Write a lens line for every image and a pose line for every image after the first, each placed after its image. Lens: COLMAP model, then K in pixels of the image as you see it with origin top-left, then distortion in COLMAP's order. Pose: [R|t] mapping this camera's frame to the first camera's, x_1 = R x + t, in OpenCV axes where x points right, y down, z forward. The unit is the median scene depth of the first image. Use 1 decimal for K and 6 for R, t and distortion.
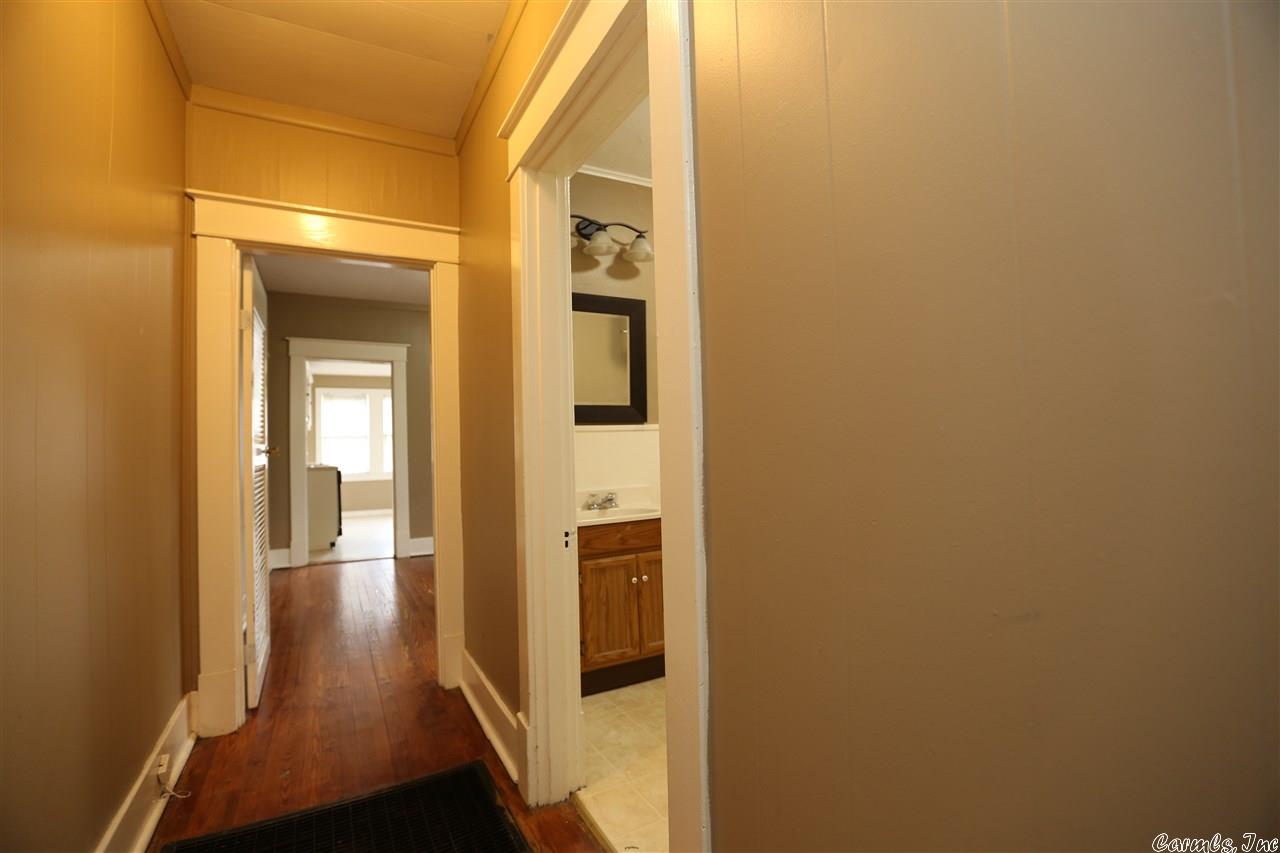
lens RADIAL K [[584.6, 0, 635.4], [0, 584.6, 429.2], [0, 0, 1]] dist [-0.041576, 0.009932]
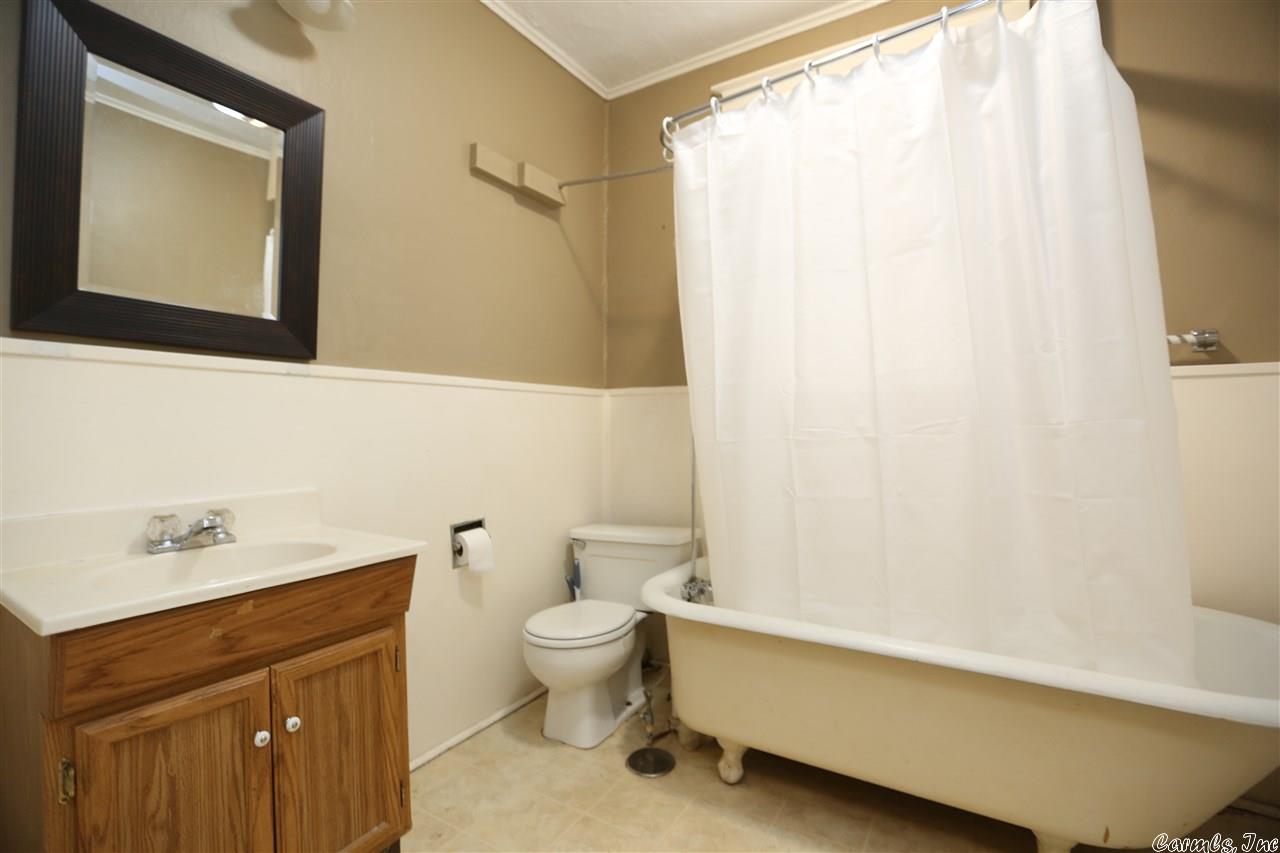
lens RADIAL K [[584.6, 0, 638.7], [0, 584.6, 426.8], [0, 0, 1]] dist [-0.041576, 0.009932]
pose [[0.868665, 0.034876, 0.494172, 0.021469], [-0.037078, 0.999298, -0.005348, 0.042394], [-0.494011, -0.013677, 0.869348, 0.538006]]
